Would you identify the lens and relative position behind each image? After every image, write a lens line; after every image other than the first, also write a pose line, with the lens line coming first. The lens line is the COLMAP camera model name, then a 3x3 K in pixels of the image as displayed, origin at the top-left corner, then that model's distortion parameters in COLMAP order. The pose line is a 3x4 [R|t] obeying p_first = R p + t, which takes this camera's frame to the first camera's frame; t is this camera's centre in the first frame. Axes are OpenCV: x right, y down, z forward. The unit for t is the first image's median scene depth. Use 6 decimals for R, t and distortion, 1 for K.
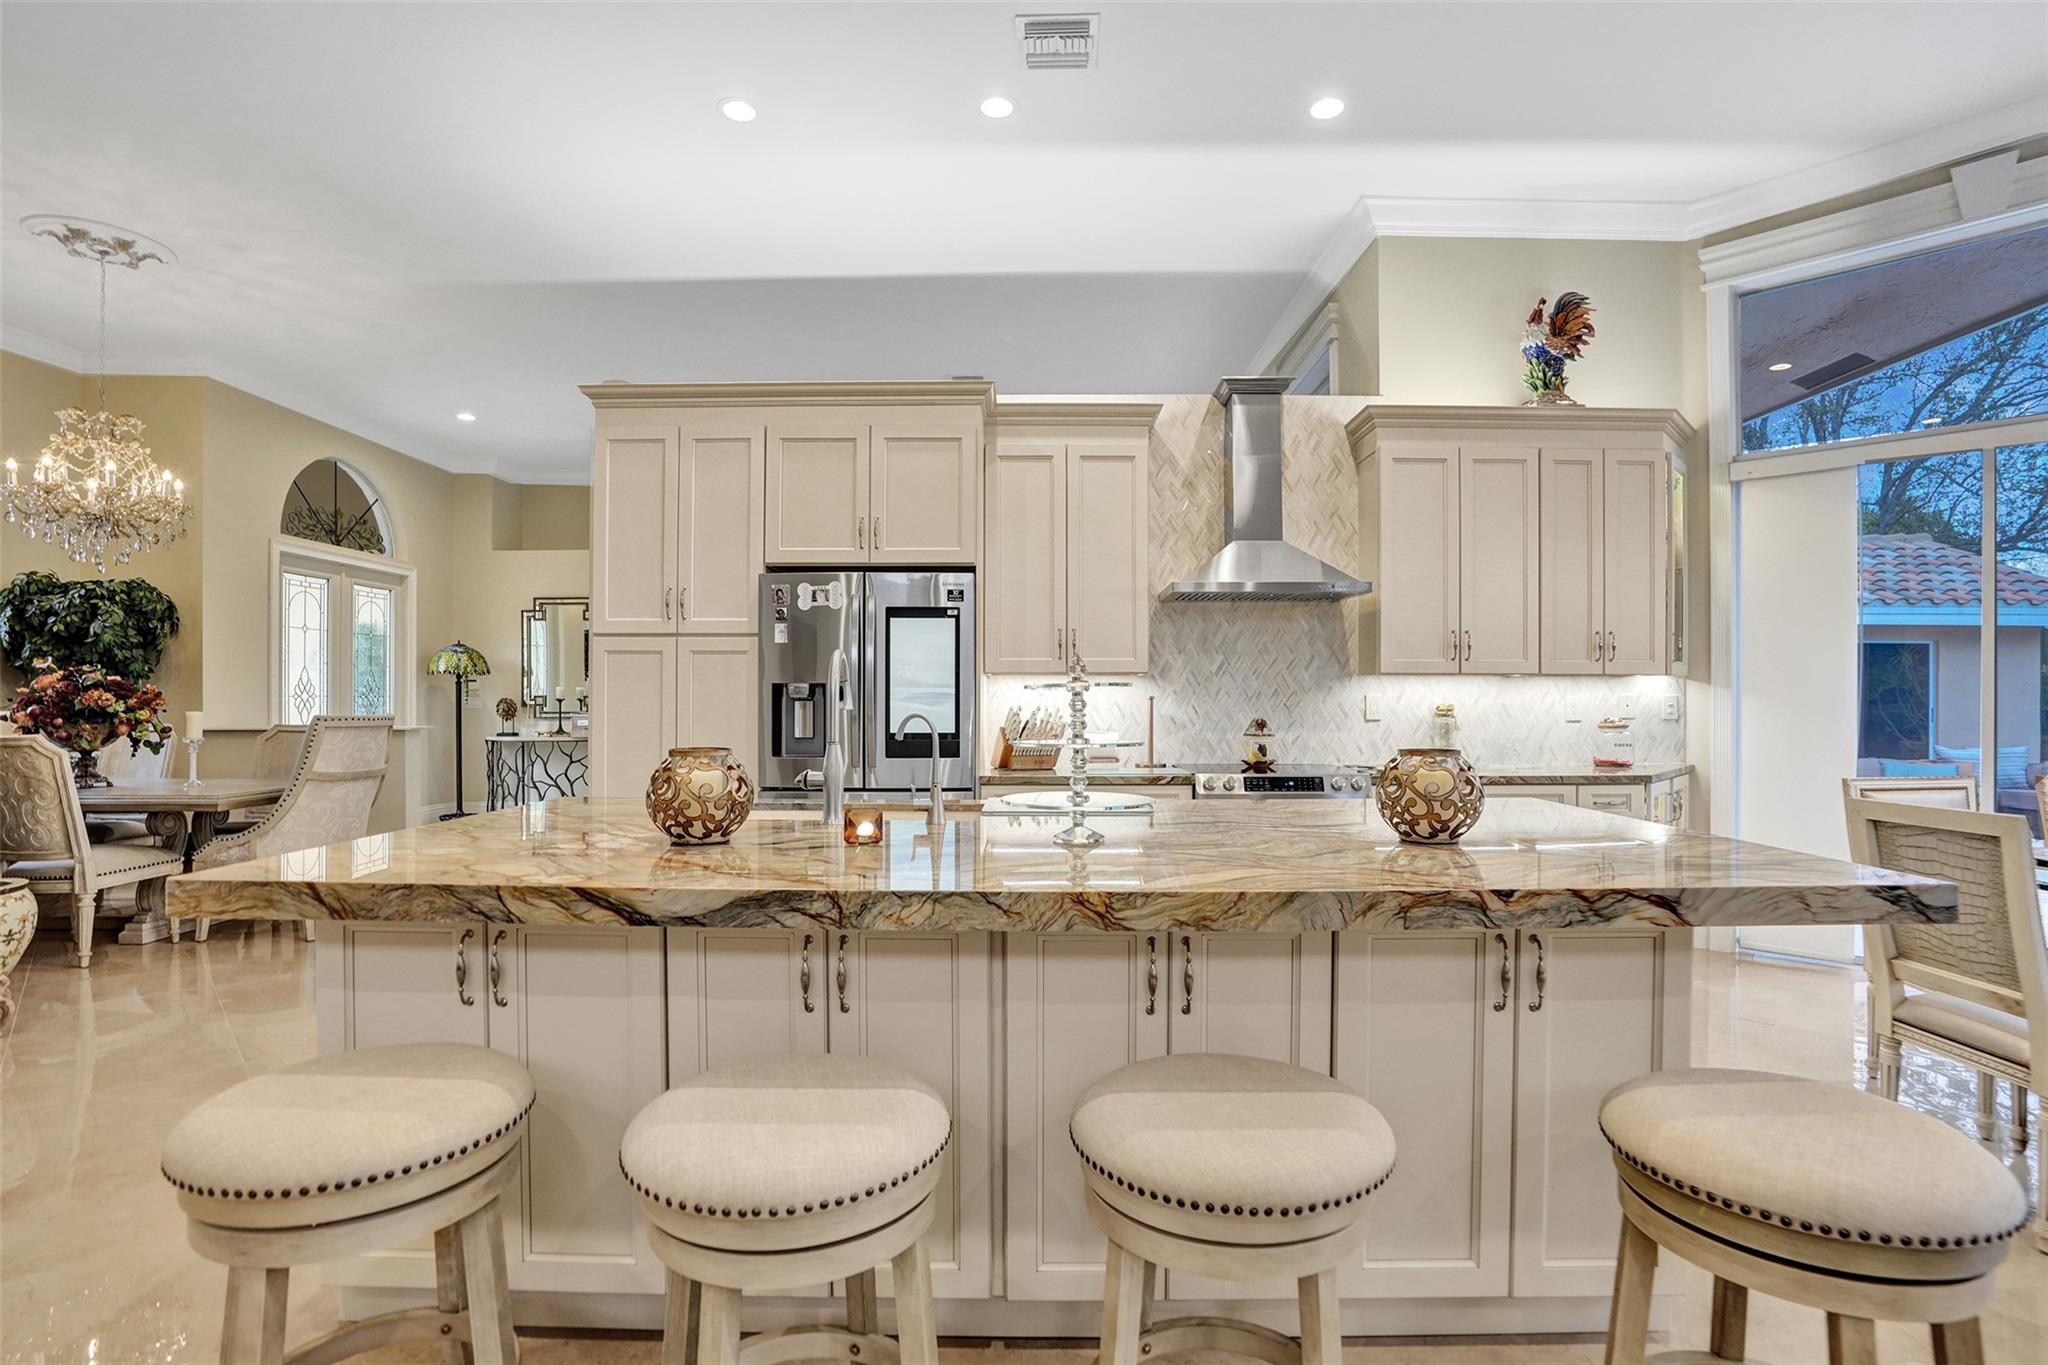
lens RADIAL K [[983.6, 0, 1032.6], [0, 983.6, 686.3], [0, 0, 1]] dist [-0.046084, 0.017096]
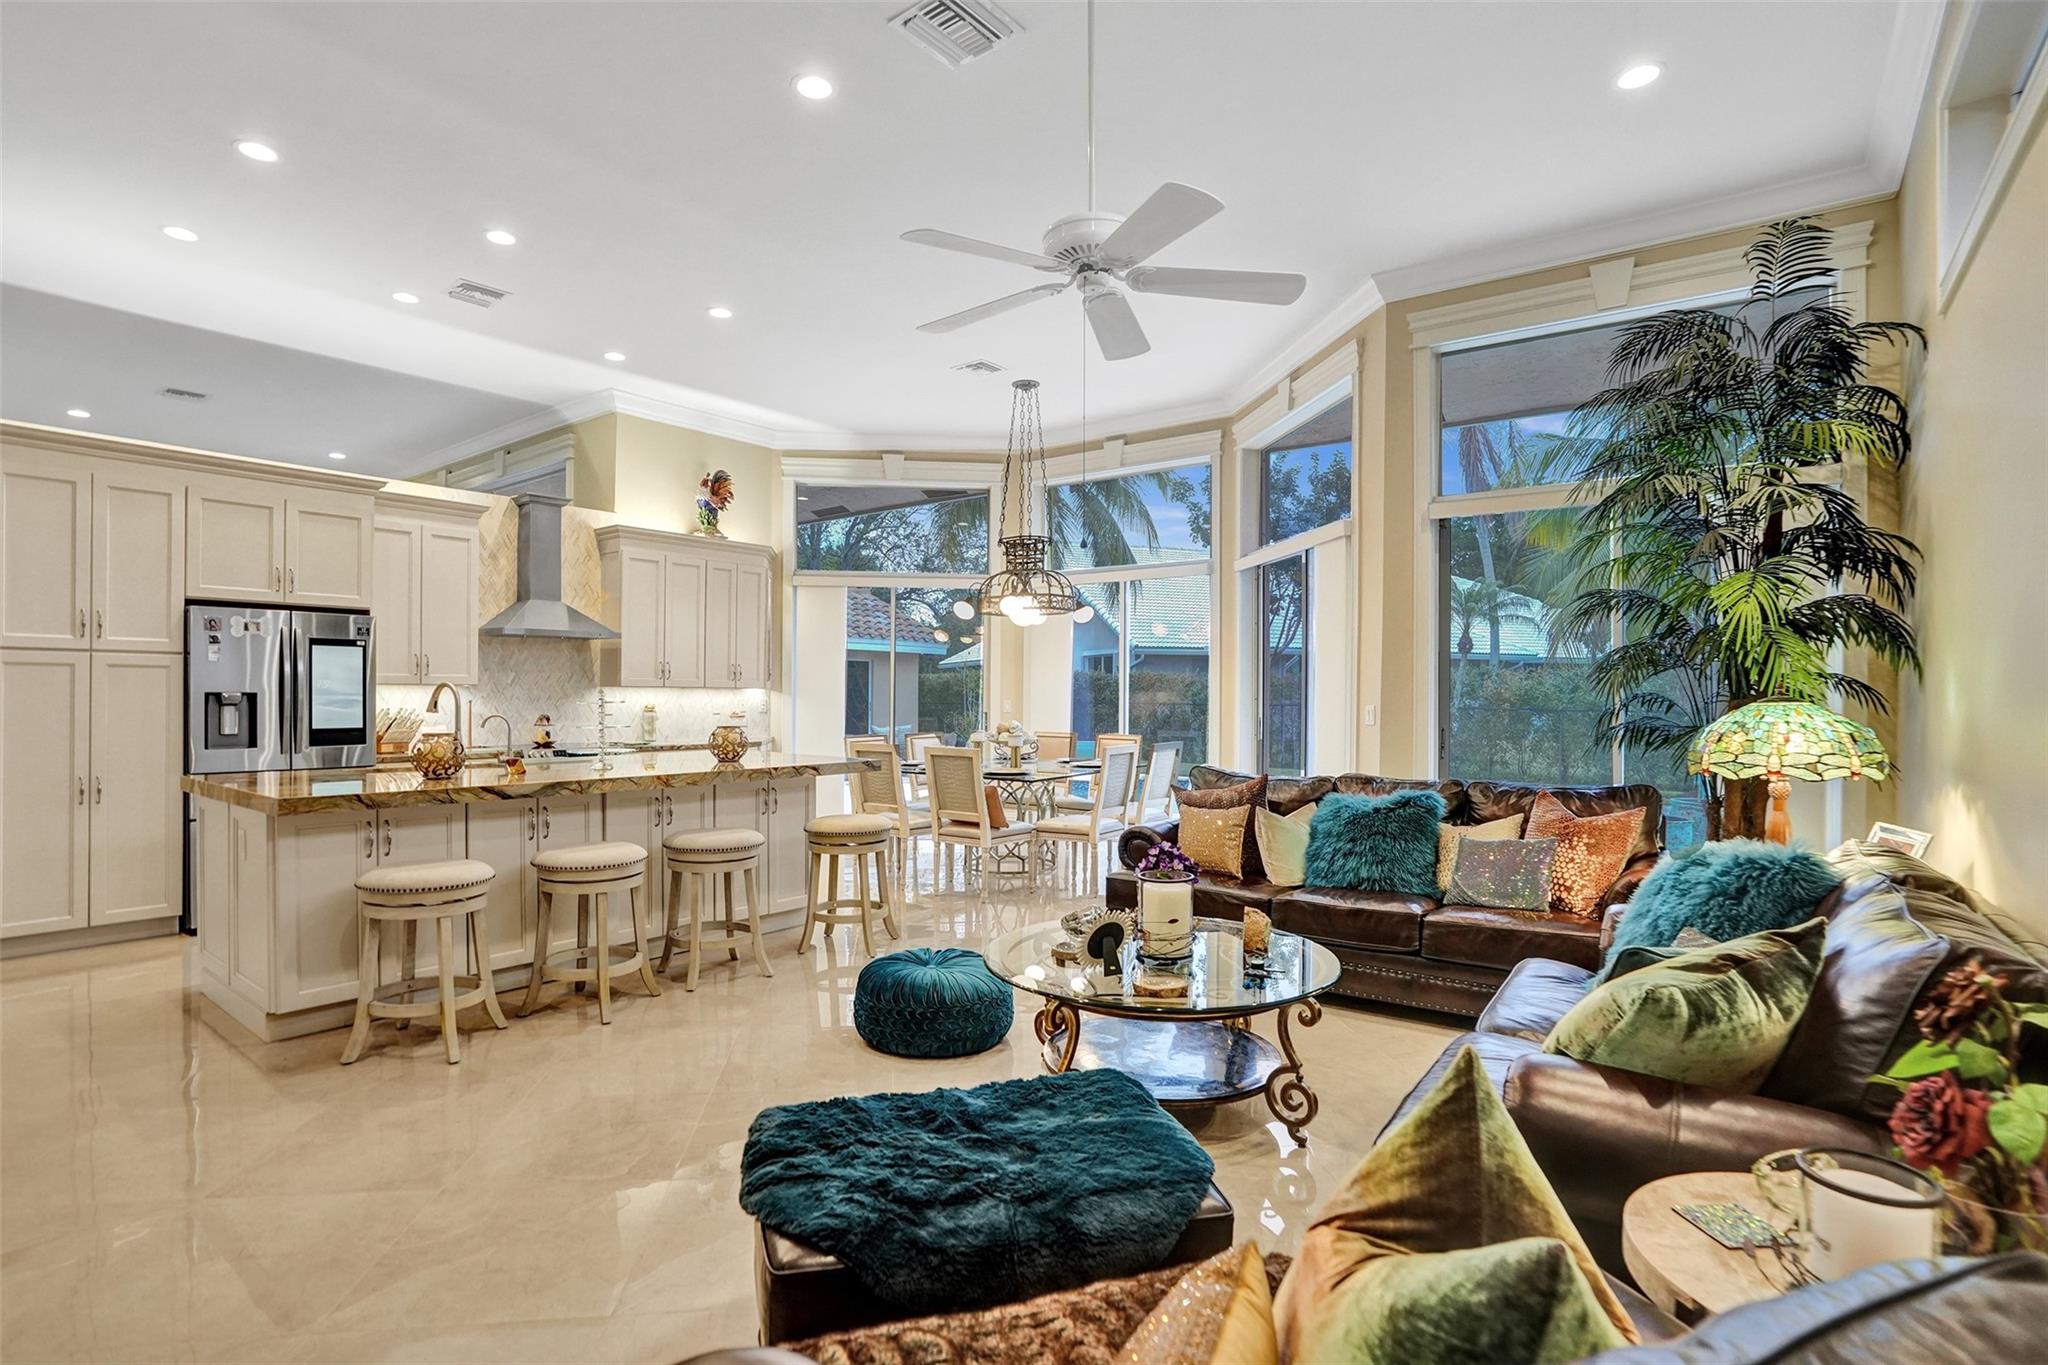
lens RADIAL K [[983.6, 0, 1032.9], [0, 983.6, 685.3], [0, 0, 1]] dist [-0.046084, 0.017096]
pose [[0.601924, 0.009487, 0.798497, -1.635118], [-0.016636, 0.999861, 0.000661, -0.082286], [-0.798380, -0.013681, 0.601999, -1.673916]]
